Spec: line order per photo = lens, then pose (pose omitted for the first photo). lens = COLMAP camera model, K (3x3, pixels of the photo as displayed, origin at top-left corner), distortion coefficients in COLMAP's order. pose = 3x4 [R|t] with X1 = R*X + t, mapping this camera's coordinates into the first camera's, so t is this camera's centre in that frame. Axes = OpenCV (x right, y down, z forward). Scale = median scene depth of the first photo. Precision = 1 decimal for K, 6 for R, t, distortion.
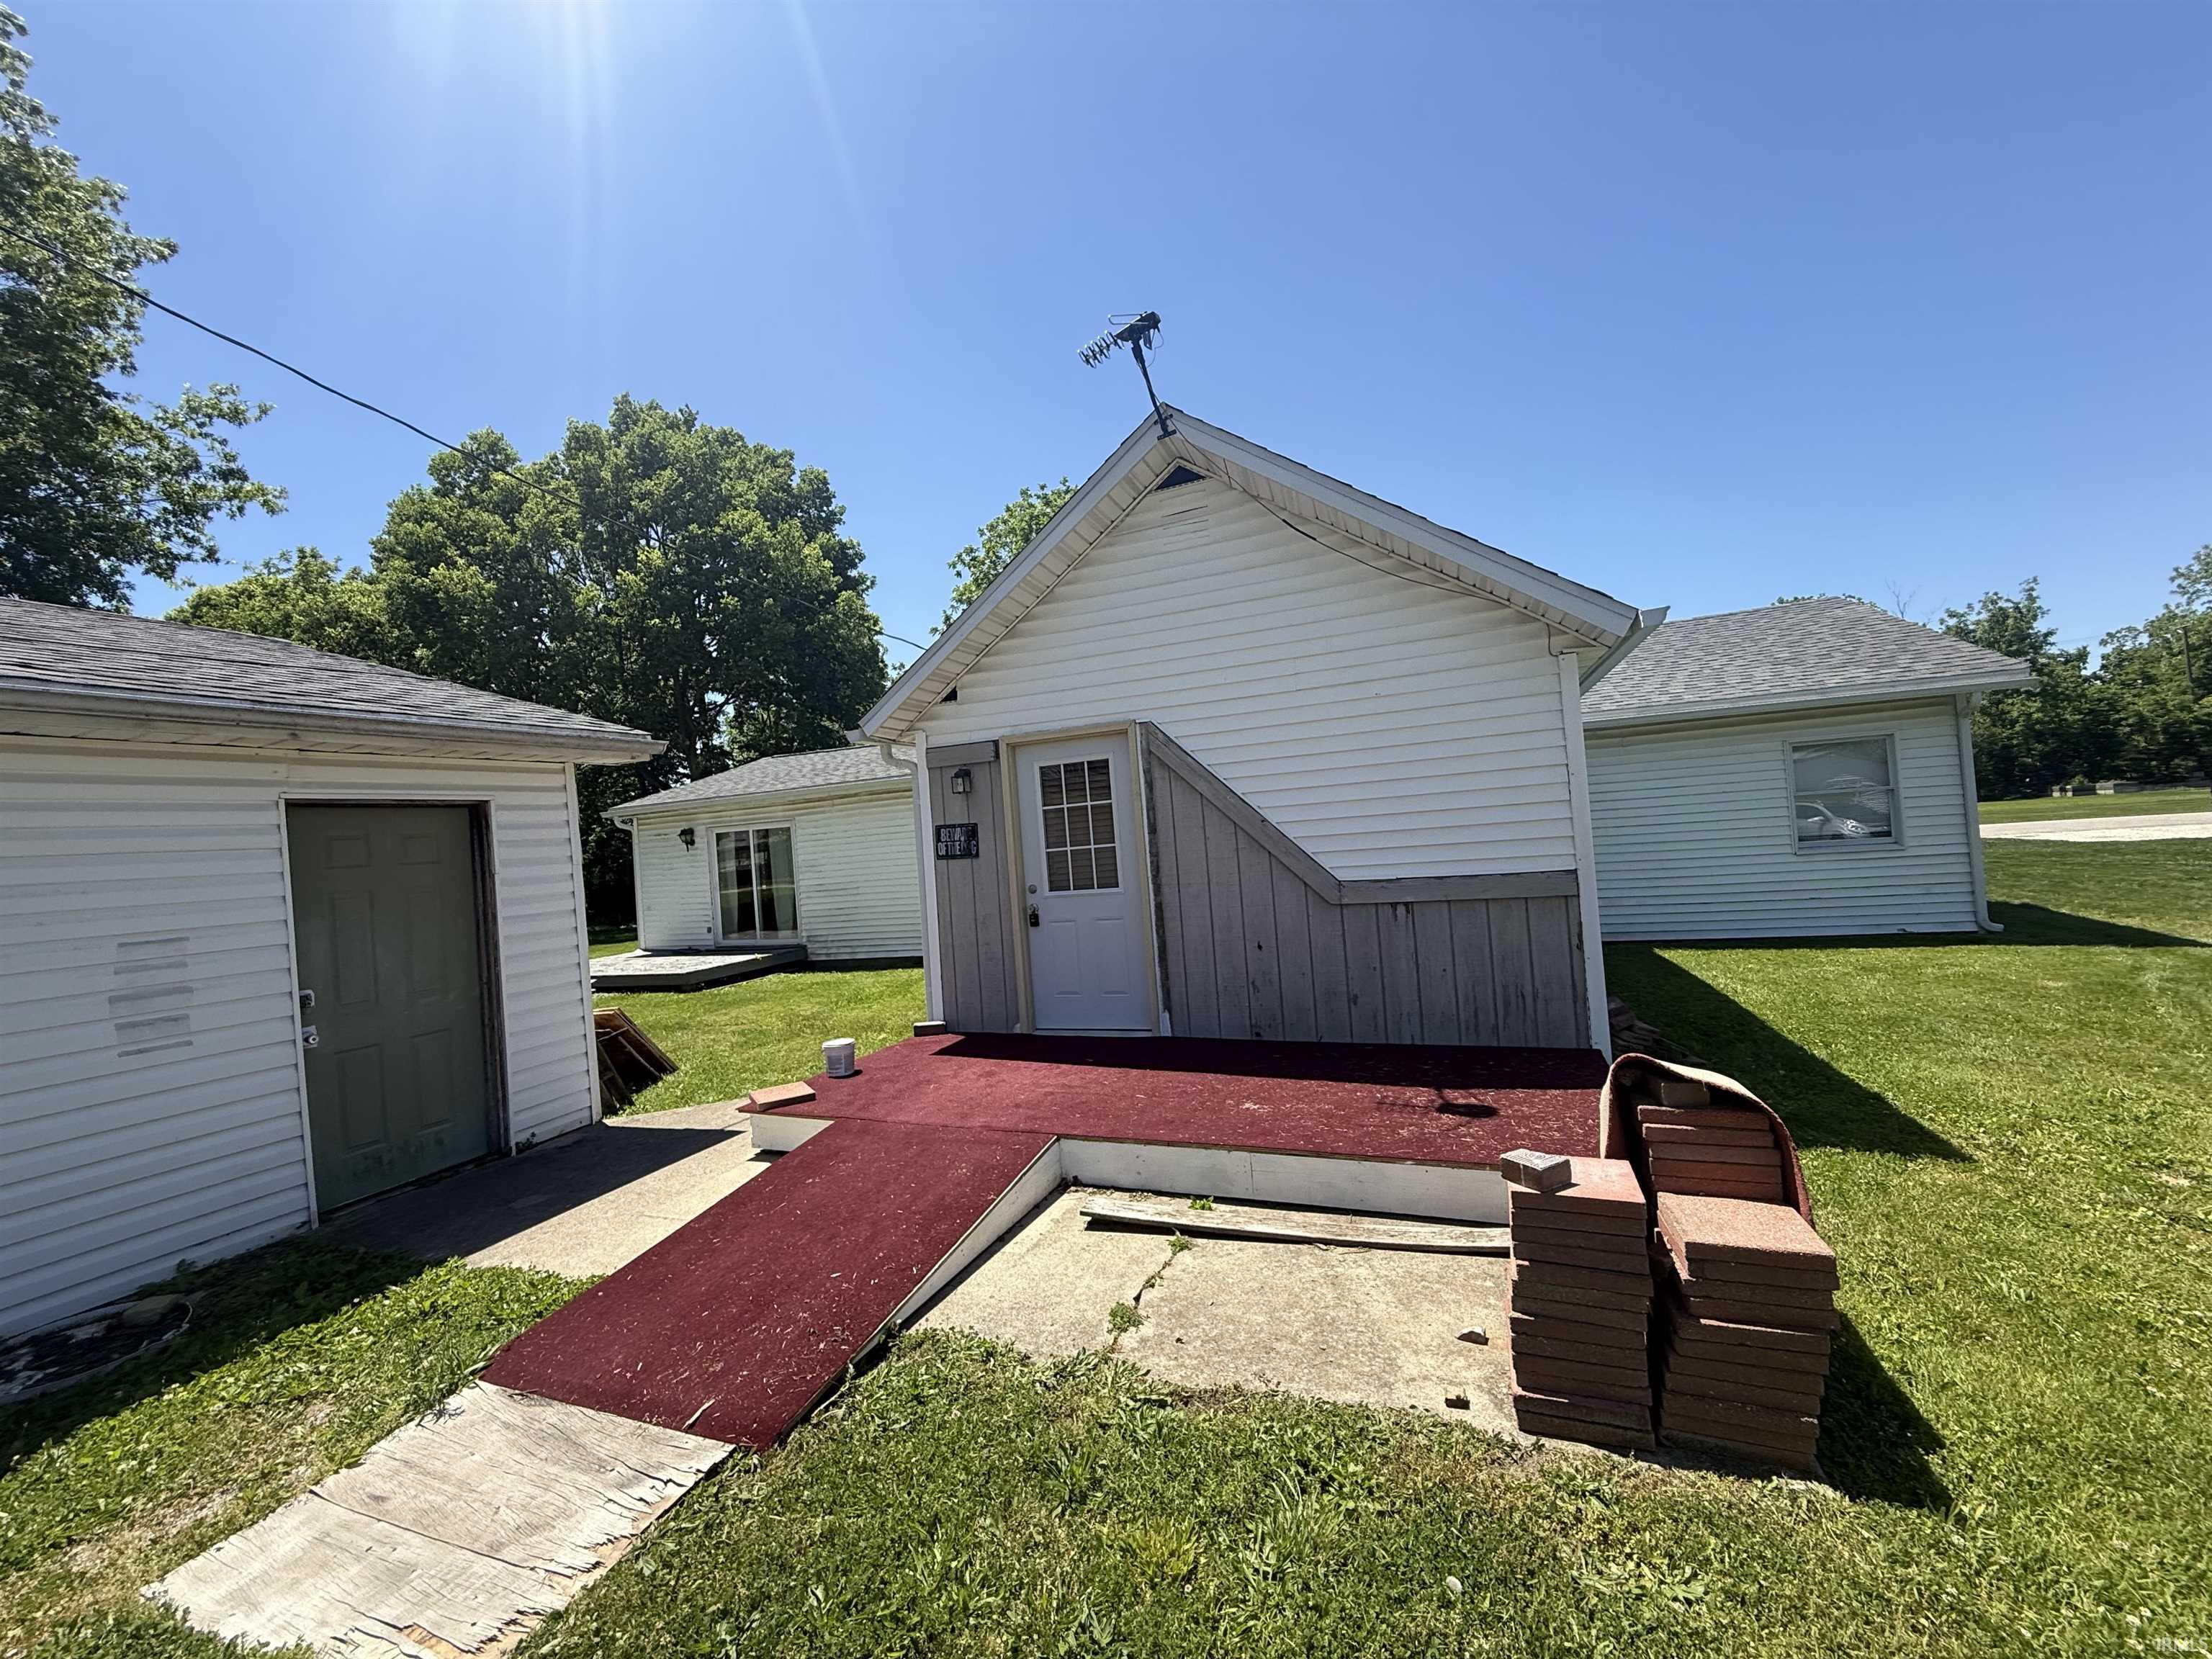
lens RADIAL K [[878.7, 0, 1103.3], [0, 878.7, 821.4], [0, 0, 1]] dist [0.000341, 0.000711]
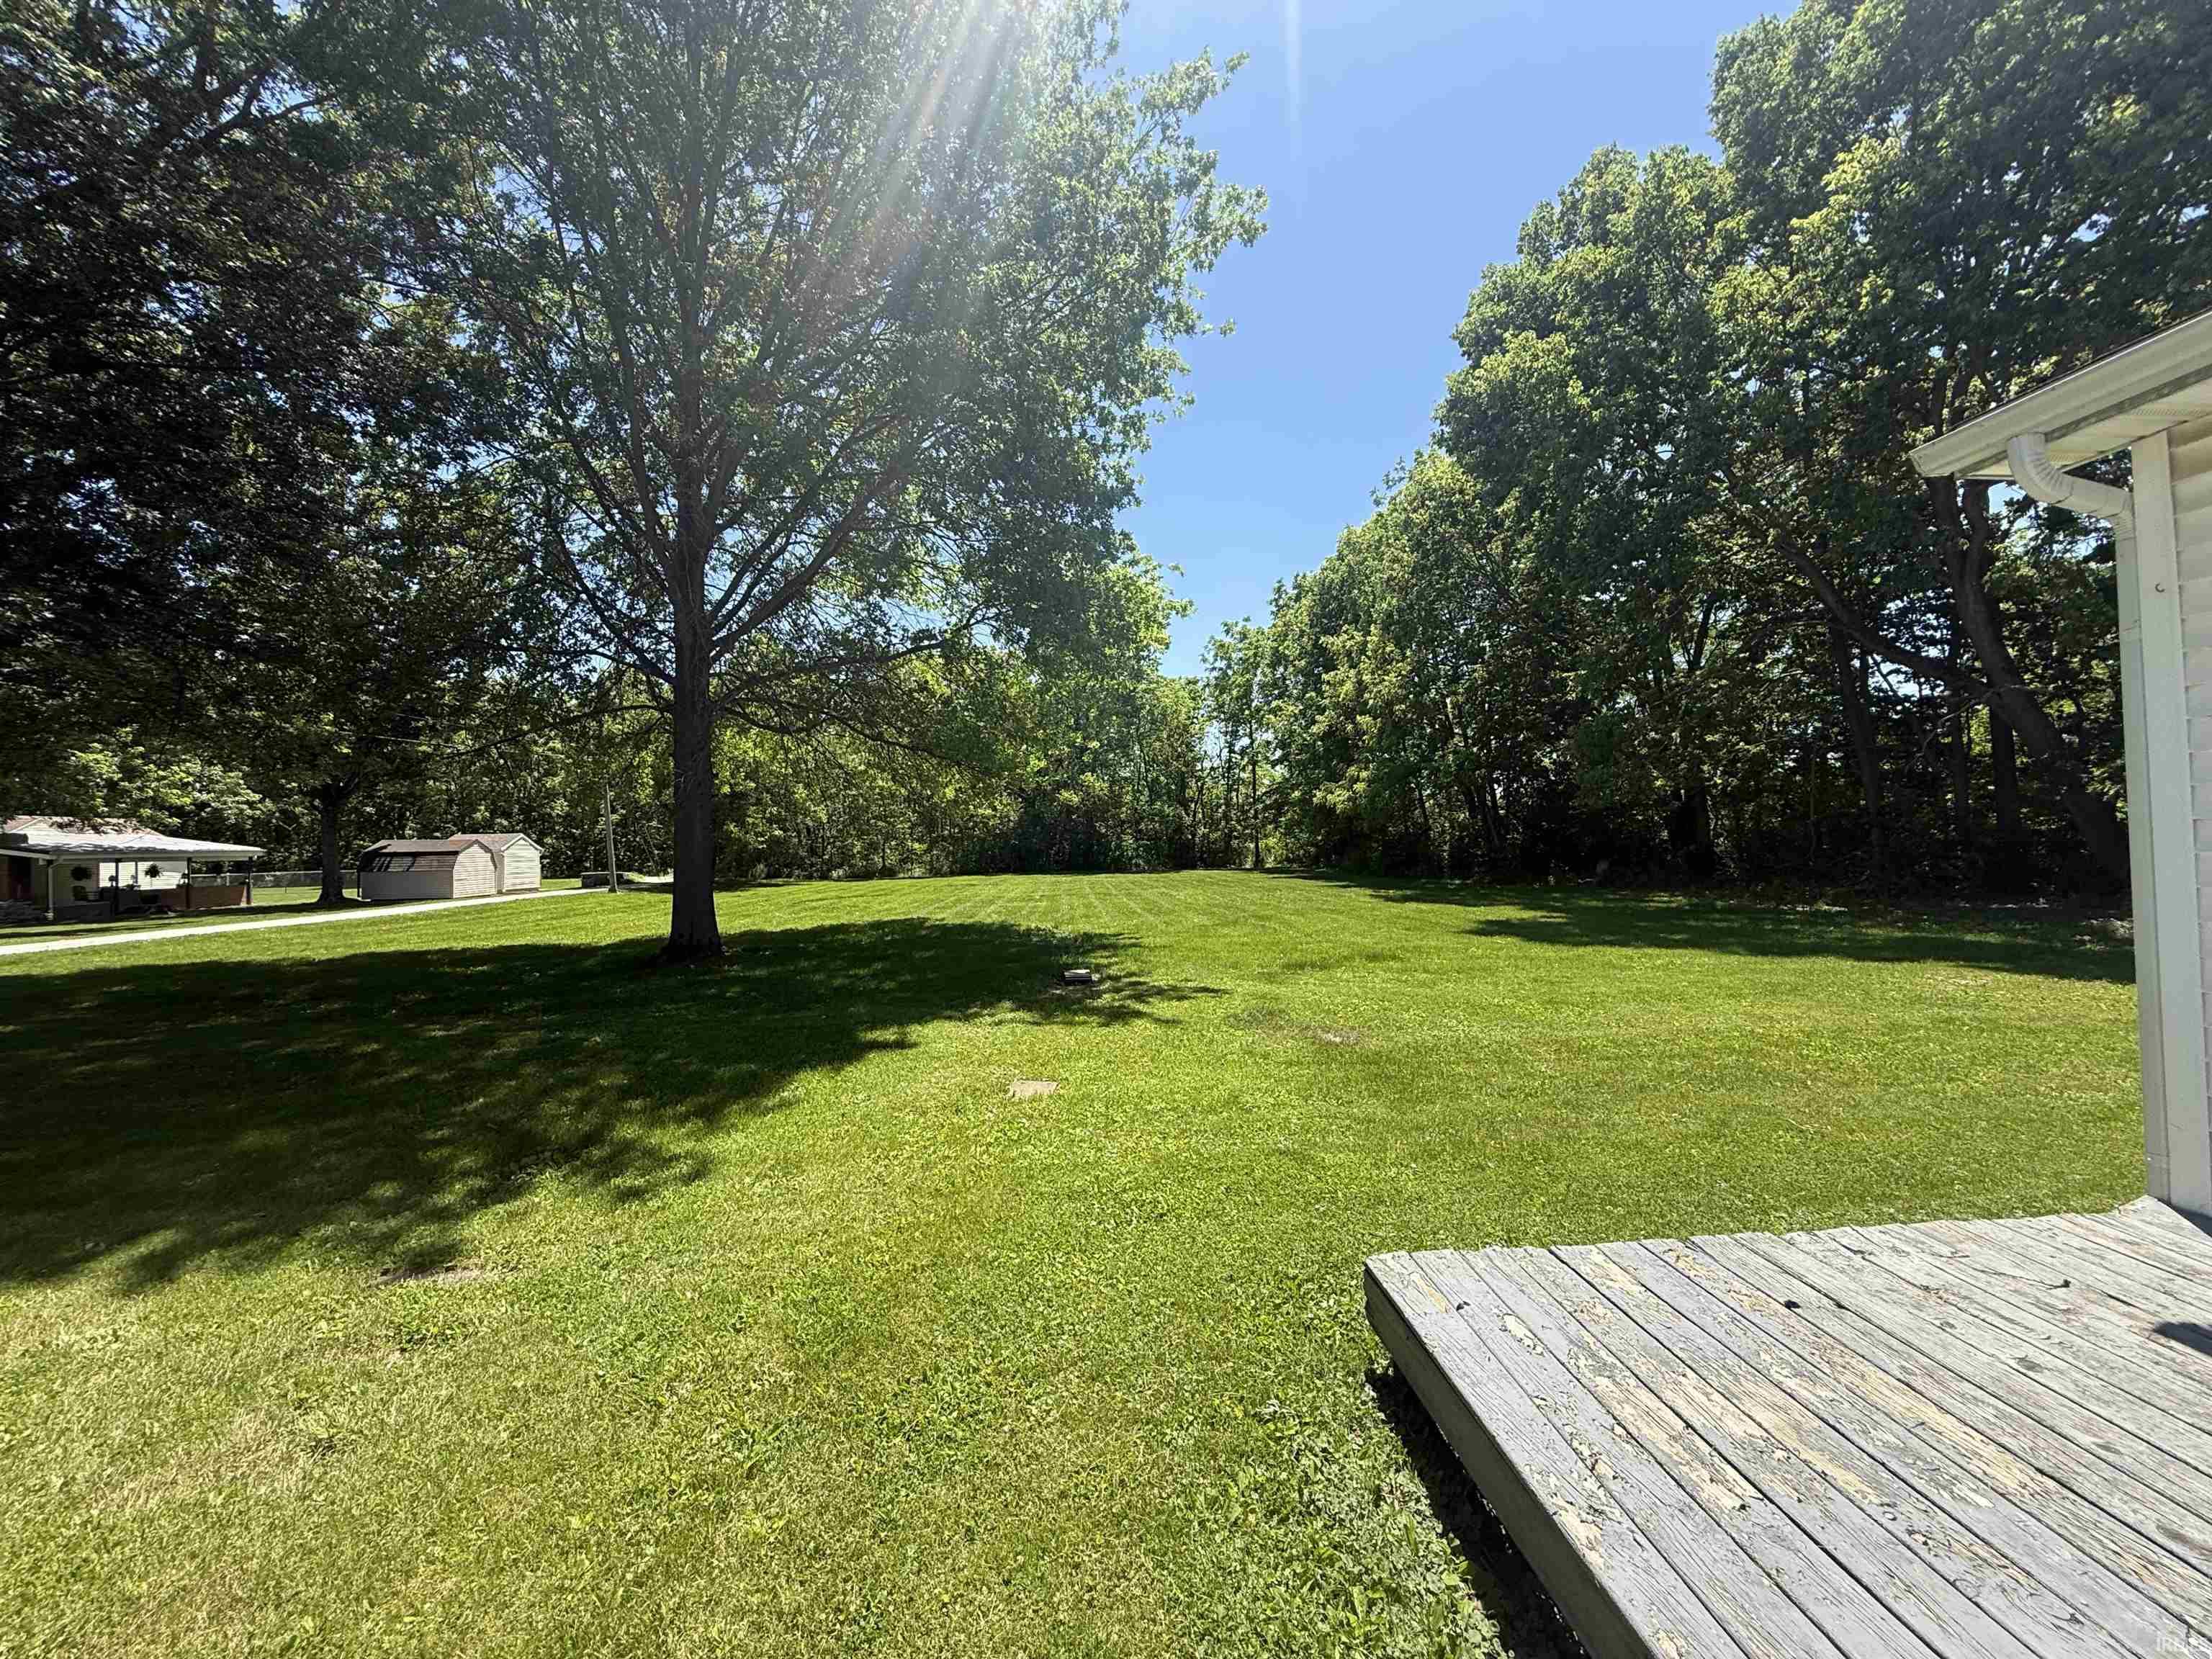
lens RADIAL K [[878.7, 0, 1093.7], [0, 878.7, 822.1], [0, 0, 1]] dist [0.000341, 0.000711]
pose [[0.419055, 0.043673, -0.906910, -0.398071], [0.021647, 0.998078, 0.058066, 0.050457], [0.907703, -0.043965, 0.417304, 0.634717]]
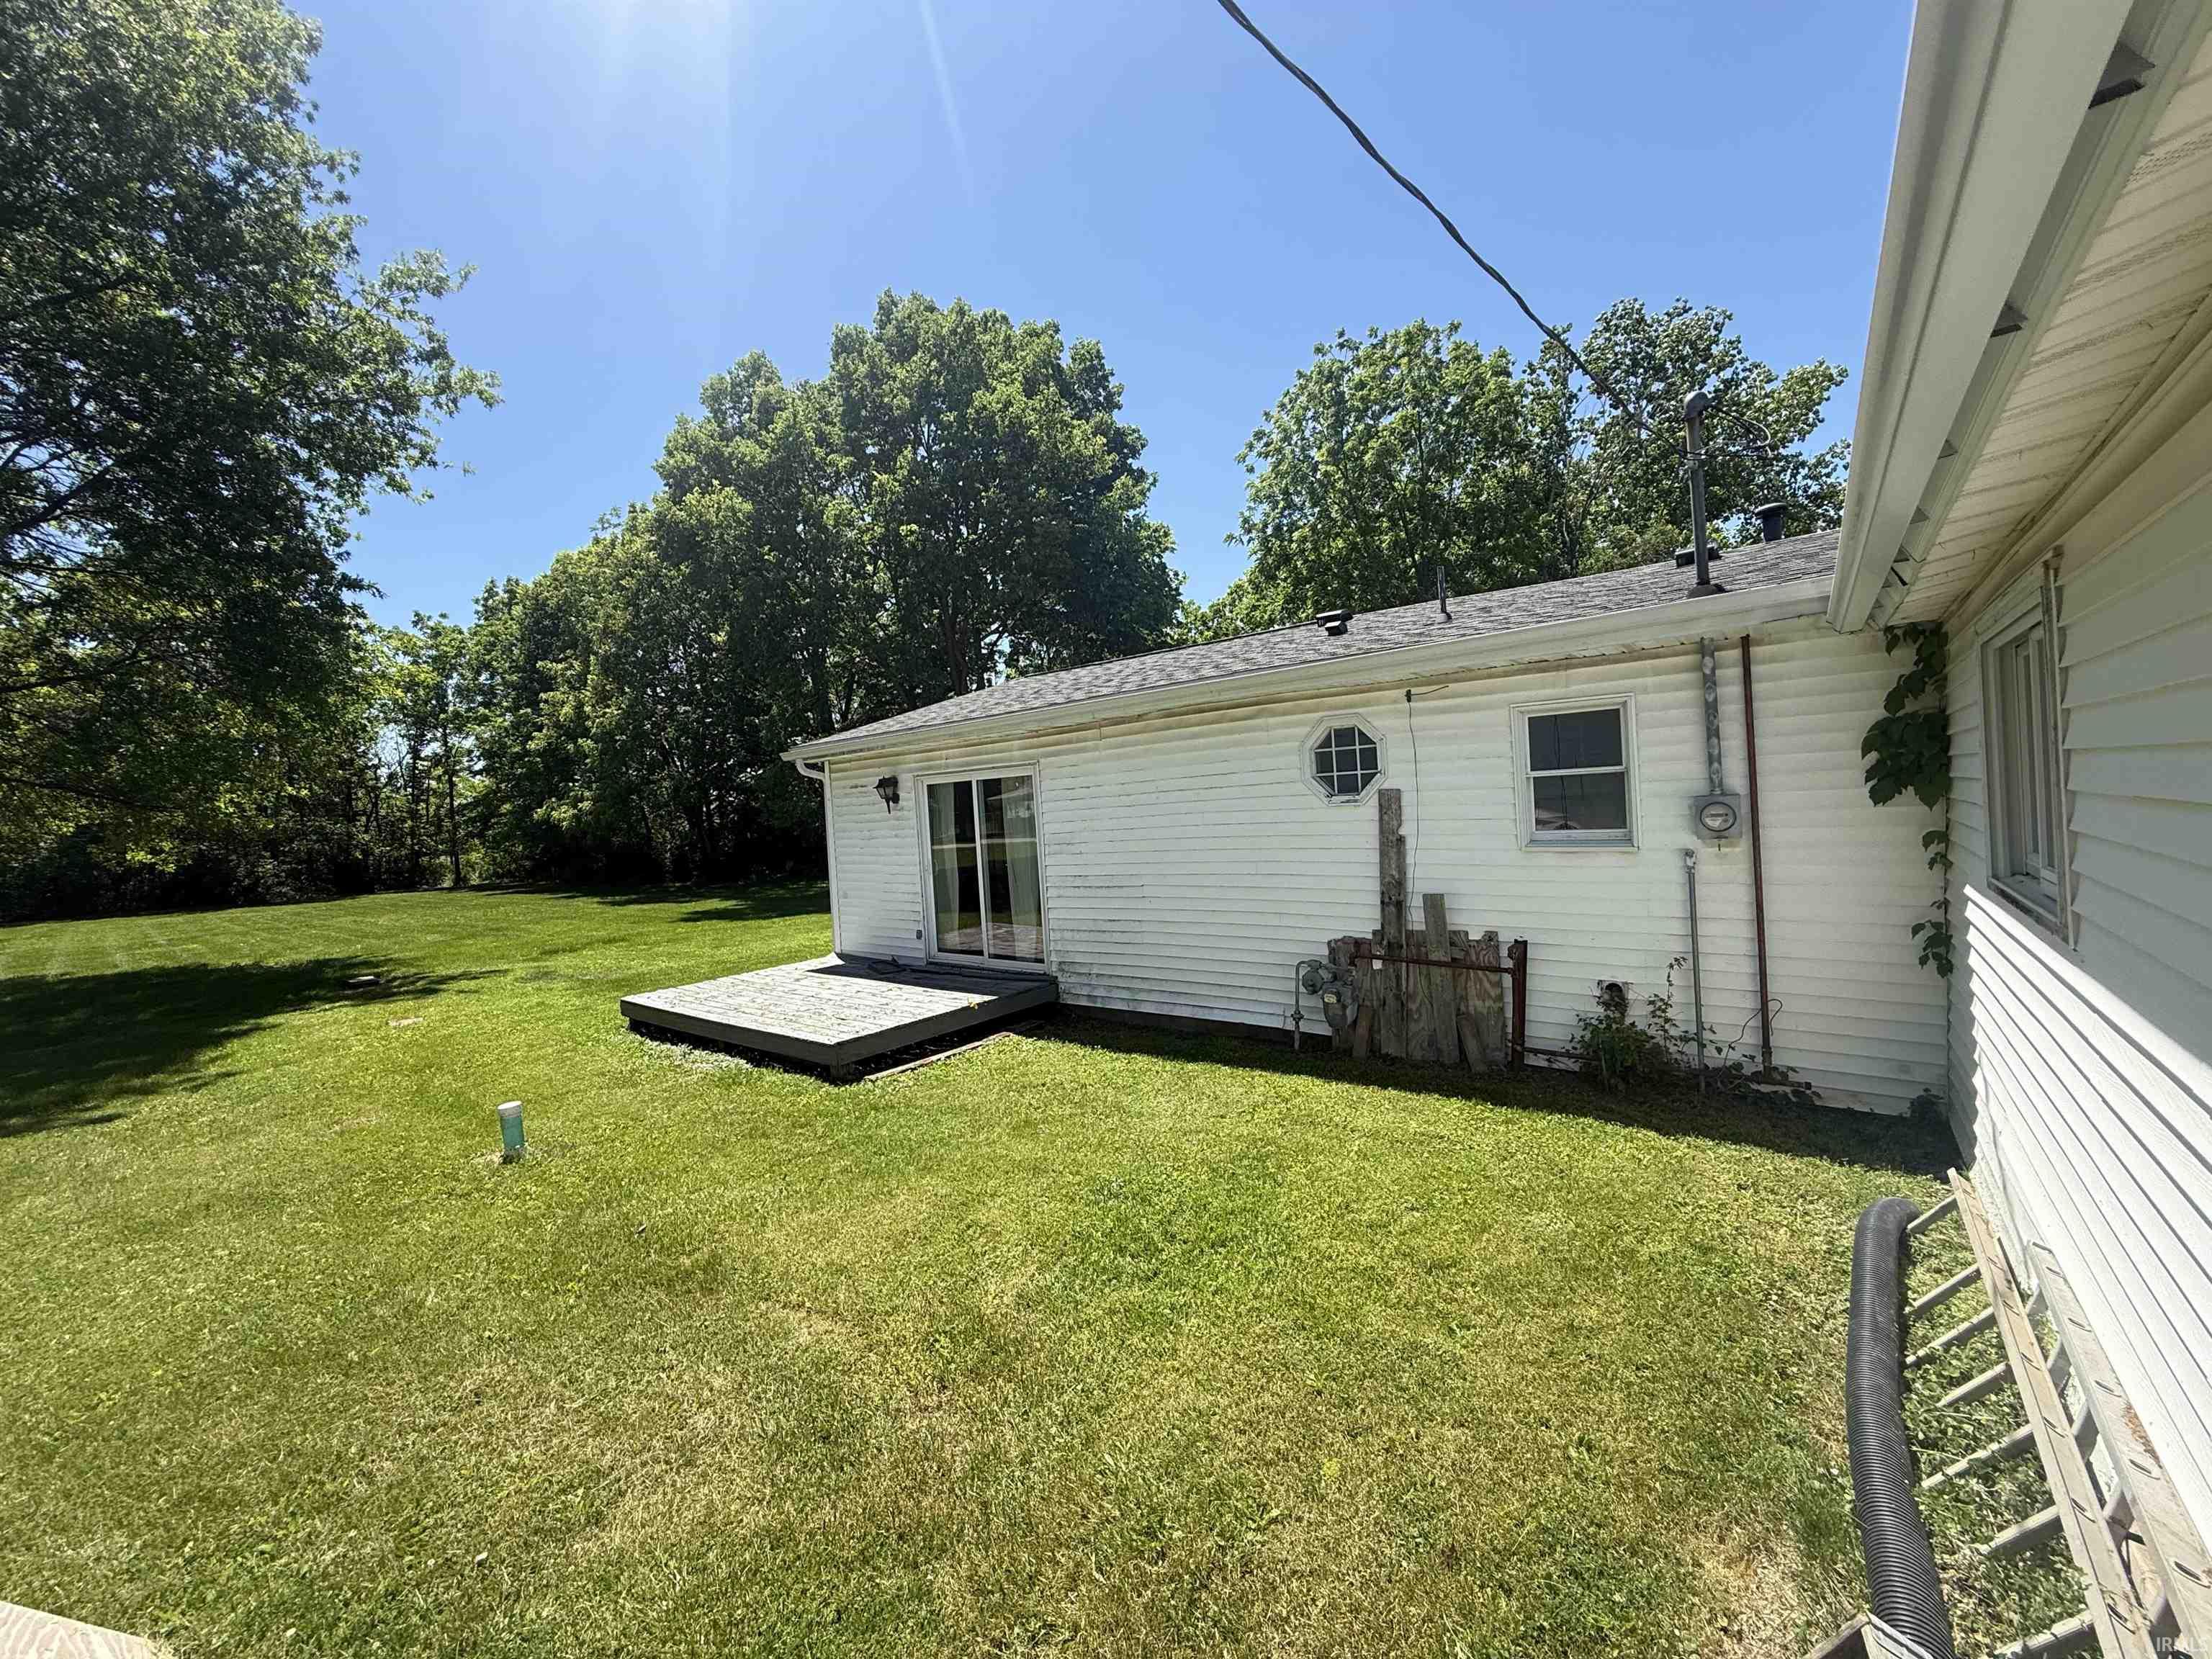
lens RADIAL K [[878.7, 0, 1113.7], [0, 878.7, 814.6], [0, 0, 1]] dist [0.000341, 0.000711]
pose [[0.956899, 0.019936, -0.289736, -0.103063], [-0.002877, 0.998243, 0.059186, -0.002427], [0.290407, -0.055802, 0.955275, 0.351200]]
